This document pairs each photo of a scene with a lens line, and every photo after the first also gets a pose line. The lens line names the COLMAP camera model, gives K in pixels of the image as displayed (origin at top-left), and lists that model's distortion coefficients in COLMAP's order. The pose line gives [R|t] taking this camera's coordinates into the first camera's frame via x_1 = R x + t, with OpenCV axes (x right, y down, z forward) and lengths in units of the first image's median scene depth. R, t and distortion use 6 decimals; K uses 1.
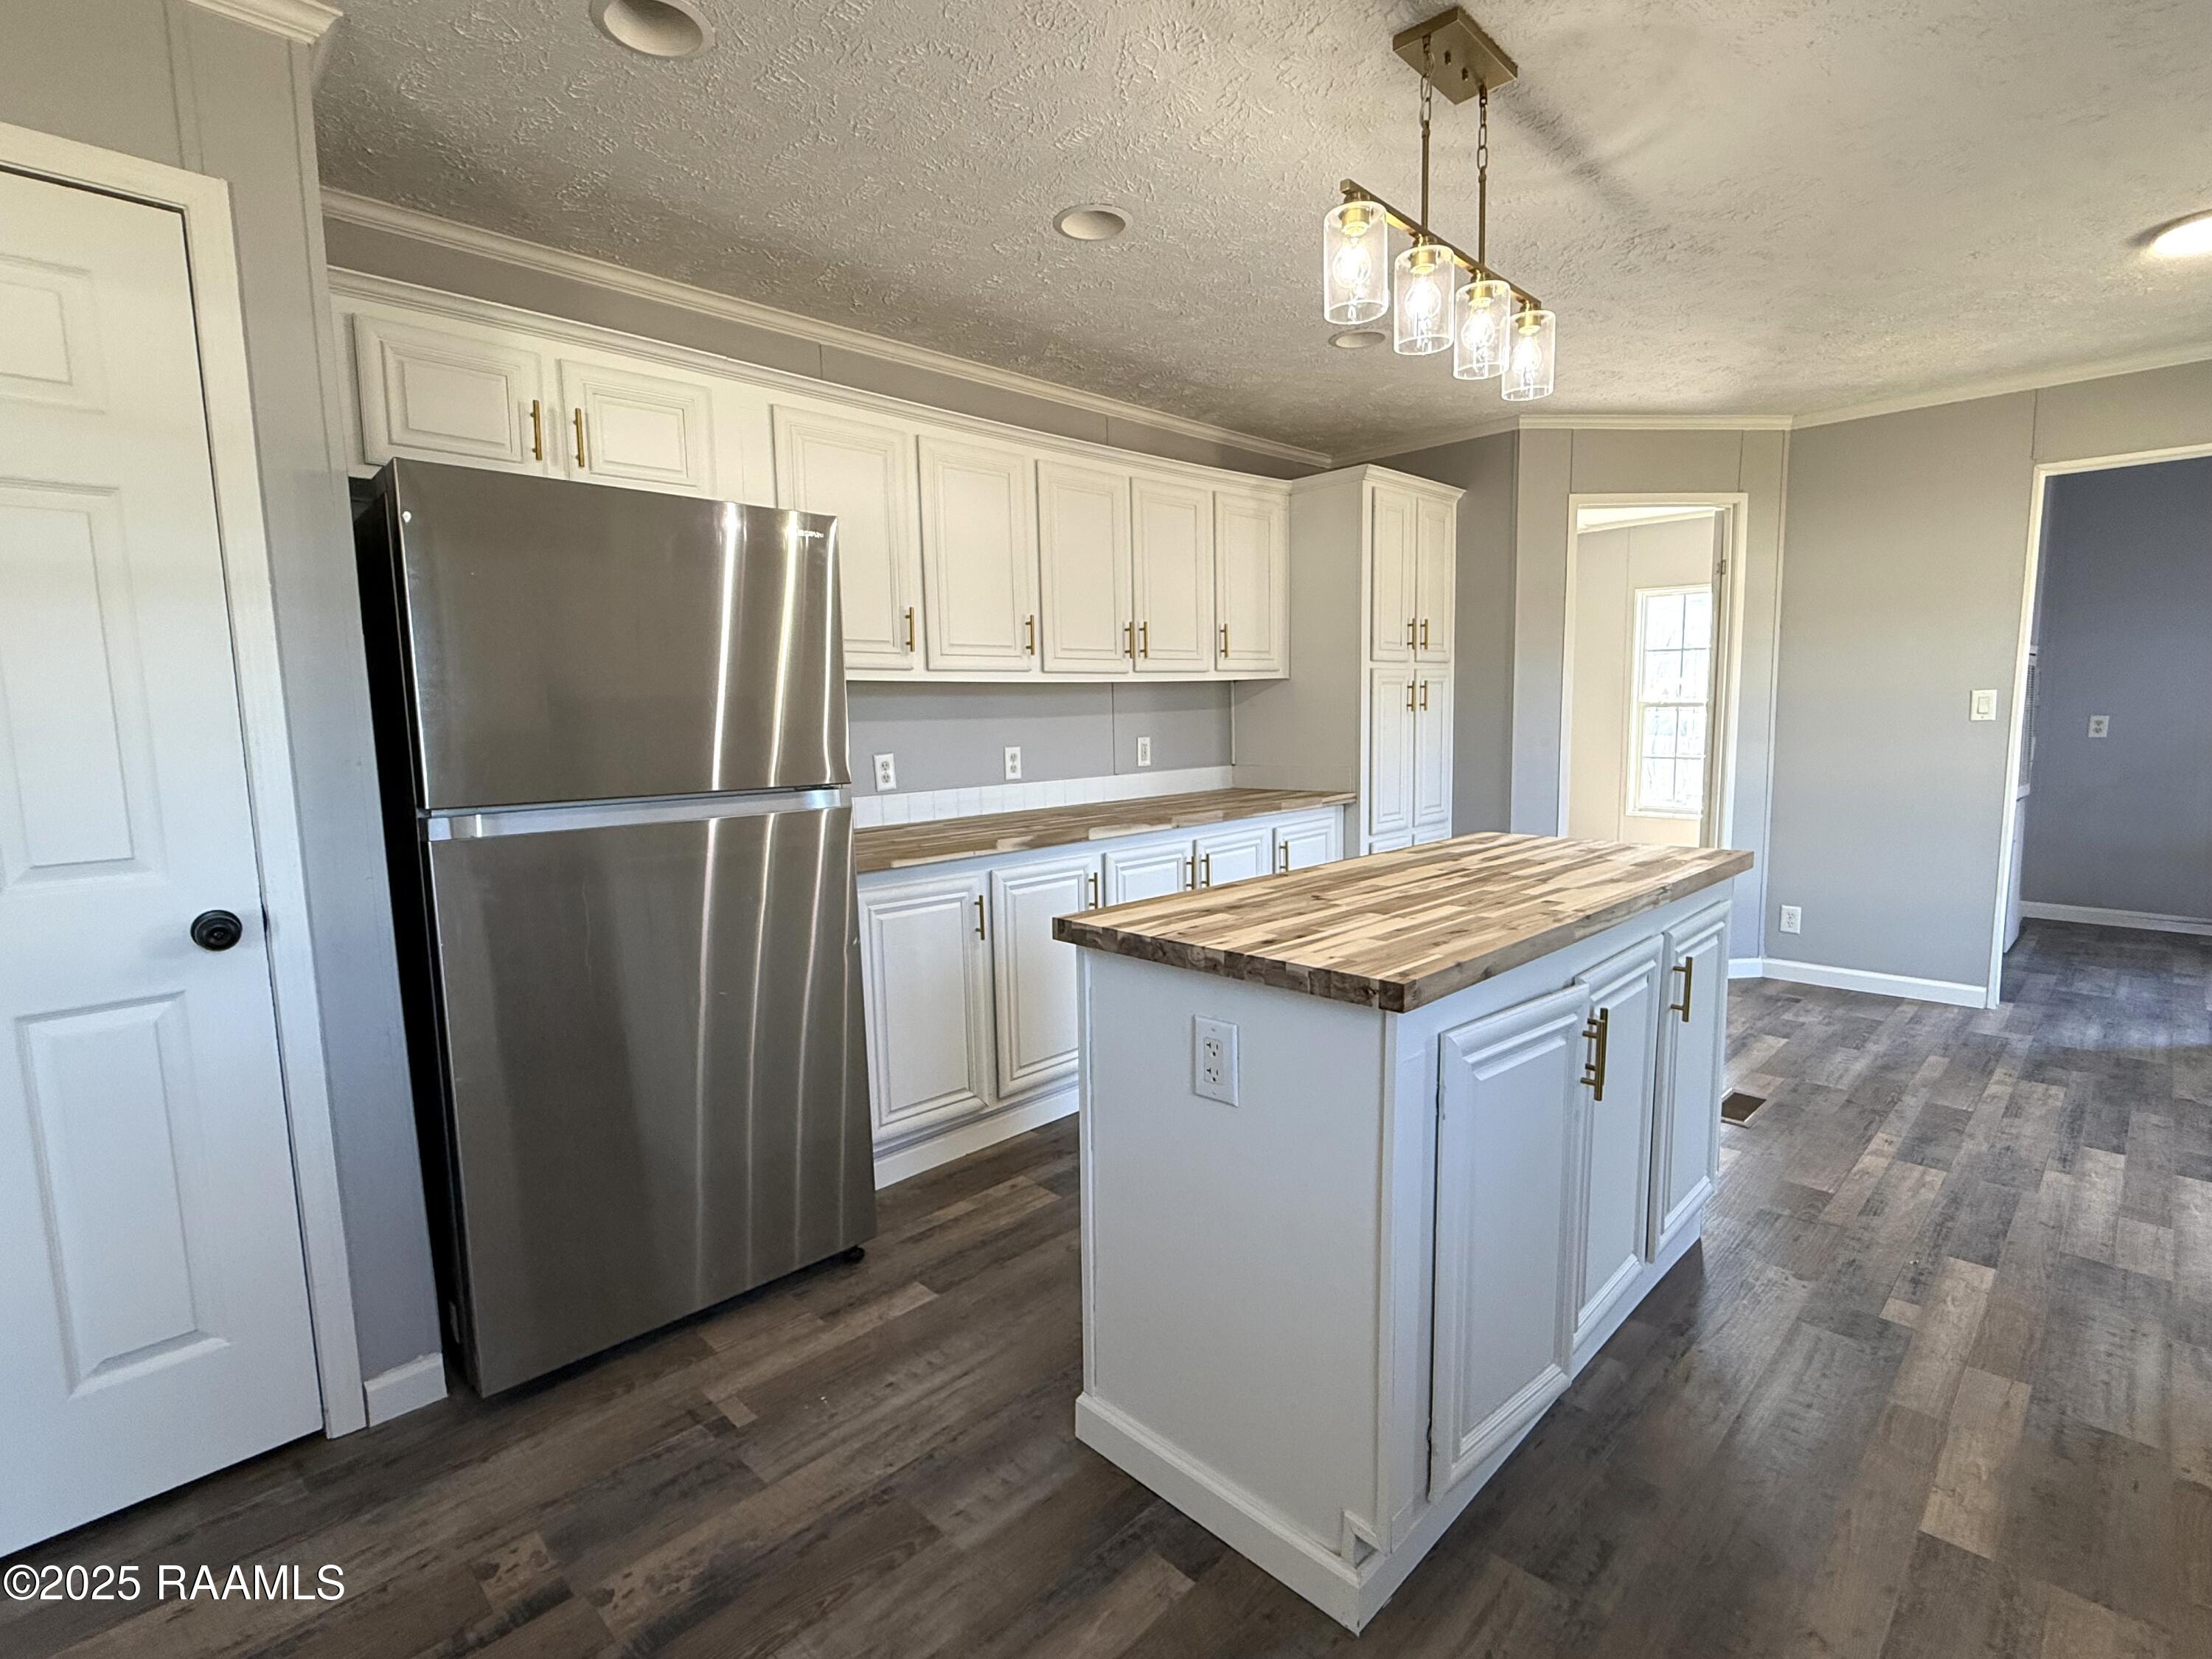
lens RADIAL K [[1042.9, 0, 1101.2], [0, 1042.9, 829.8], [0, 0, 1]] dist [-0.000777, -0.000531]
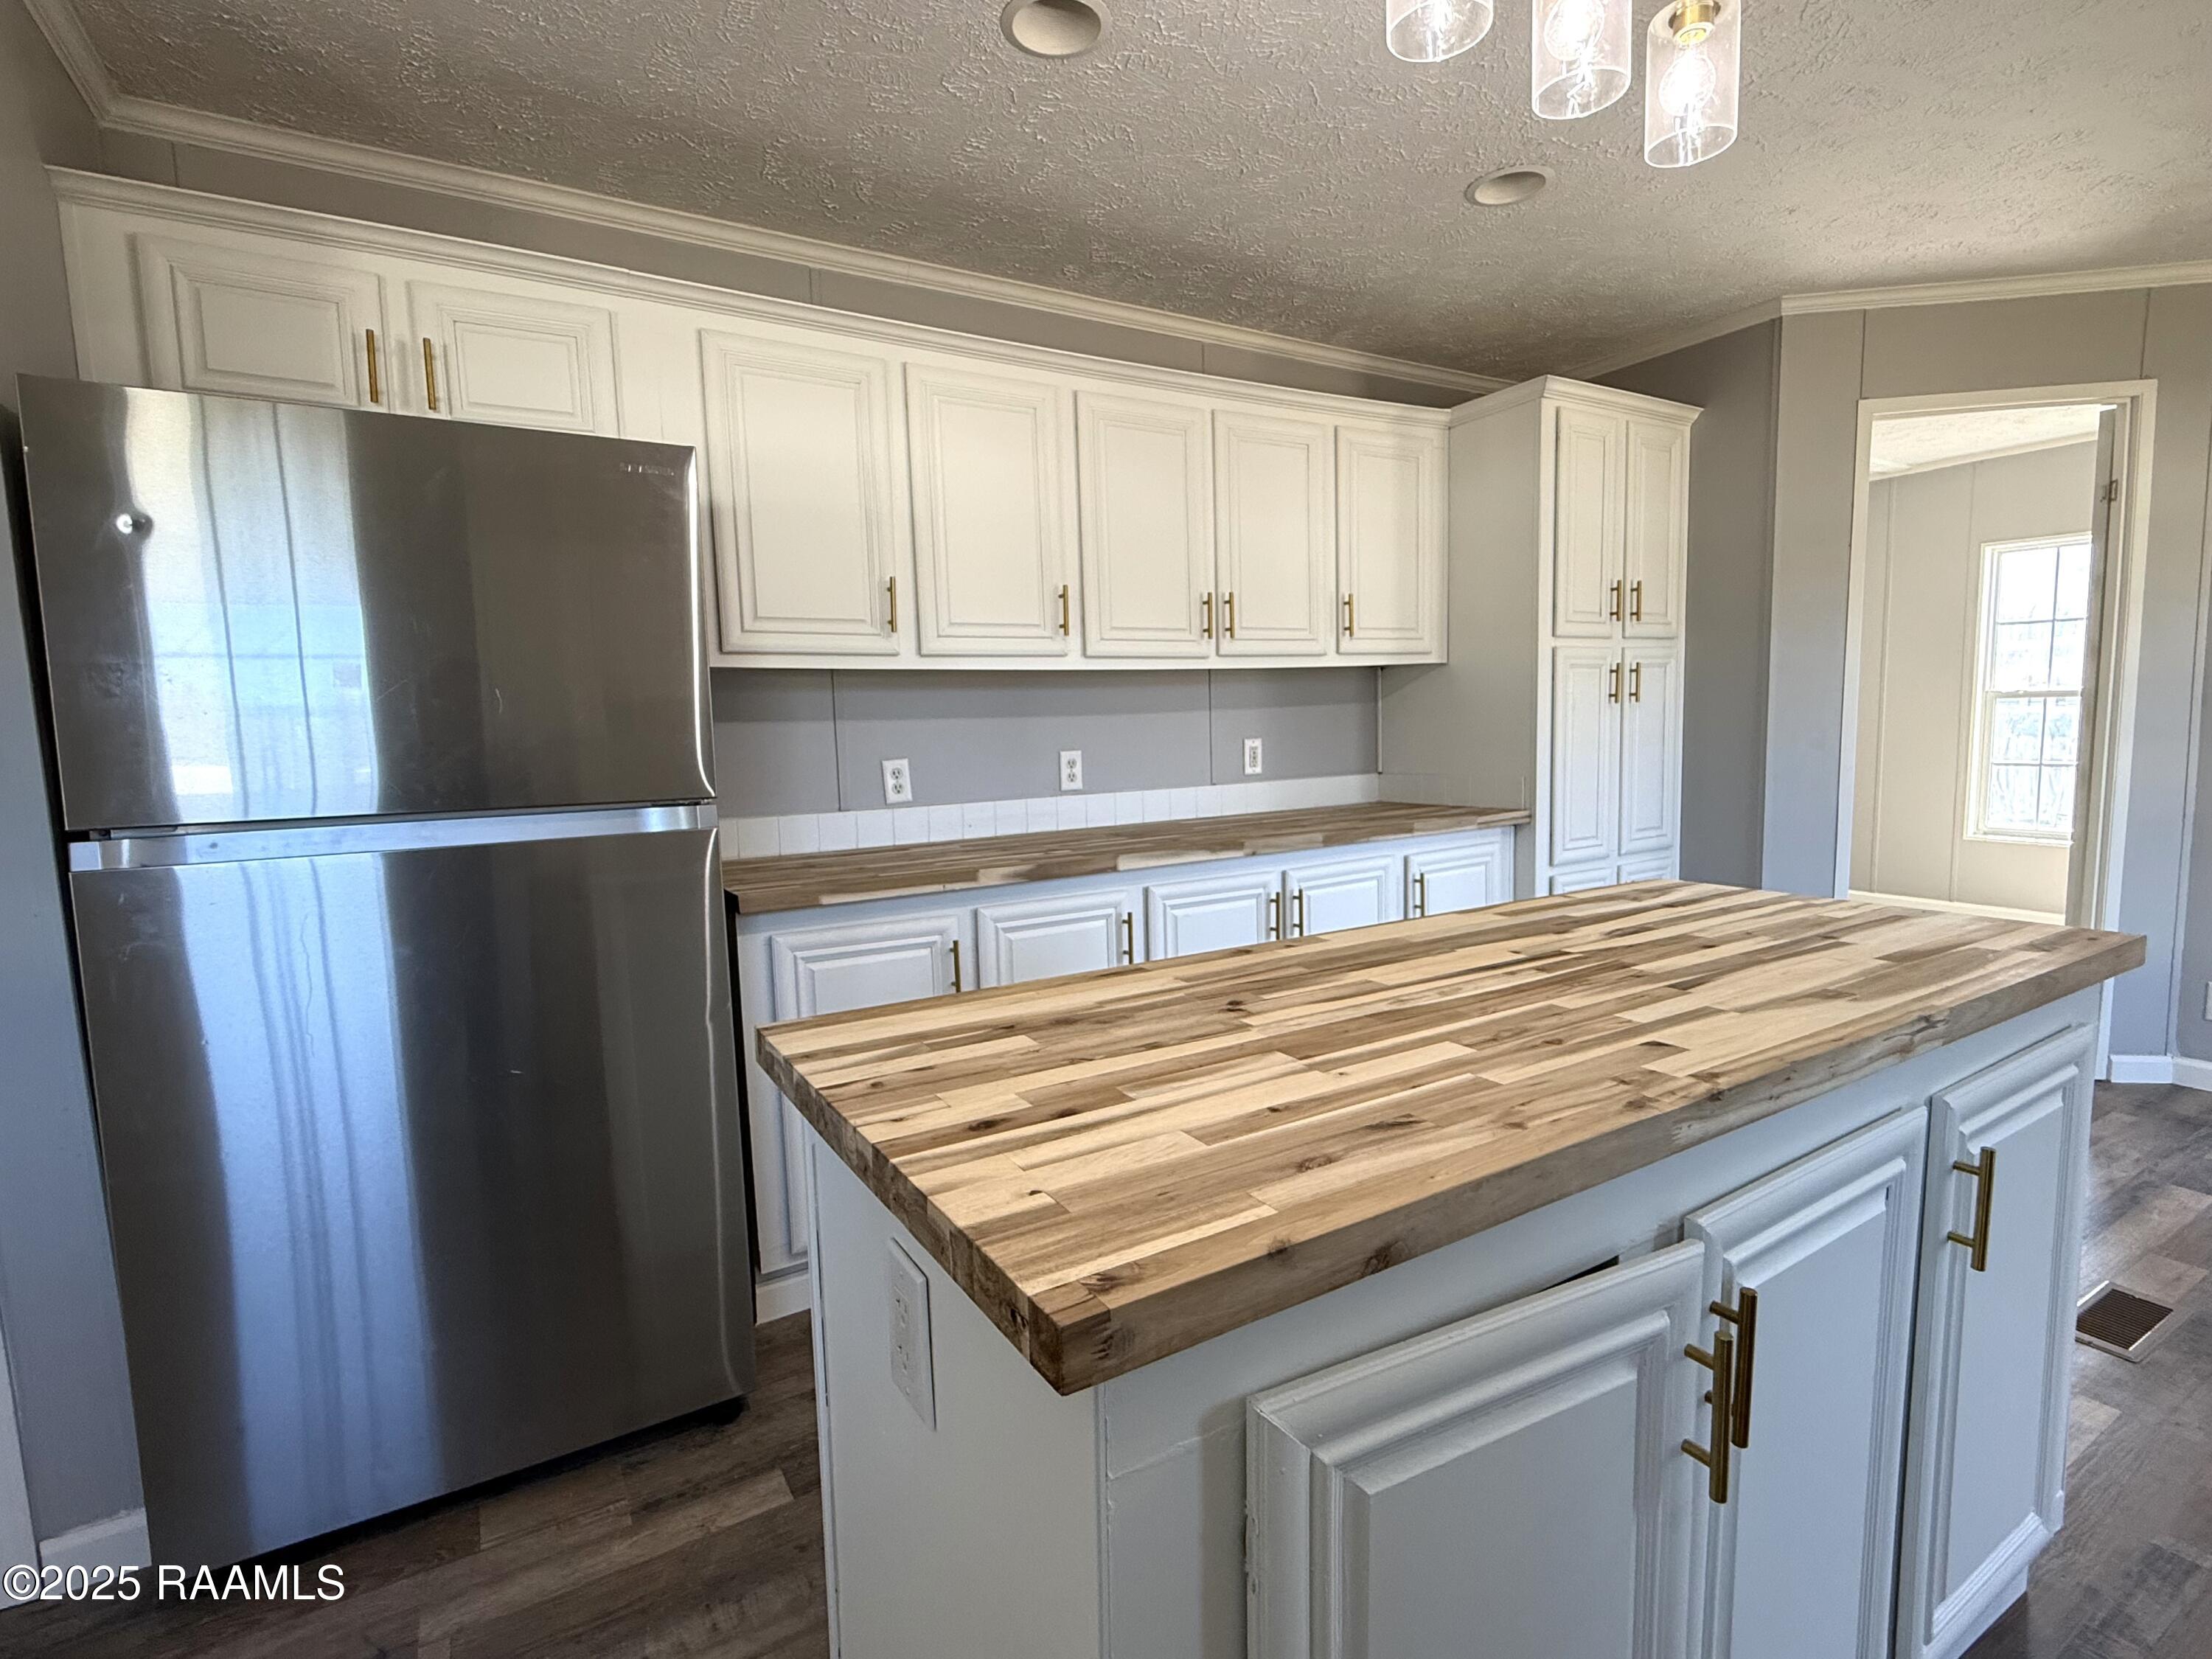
lens RADIAL K [[1042.9, 0, 1105.5], [0, 1042.9, 829.0], [0, 0, 1]] dist [-0.000777, -0.000531]
pose [[0.971854, 0.016669, -0.234993, 0.154240], [-0.018085, 0.999829, -0.003872, -0.017204], [0.234888, 0.008012, 0.971989, 0.234938]]
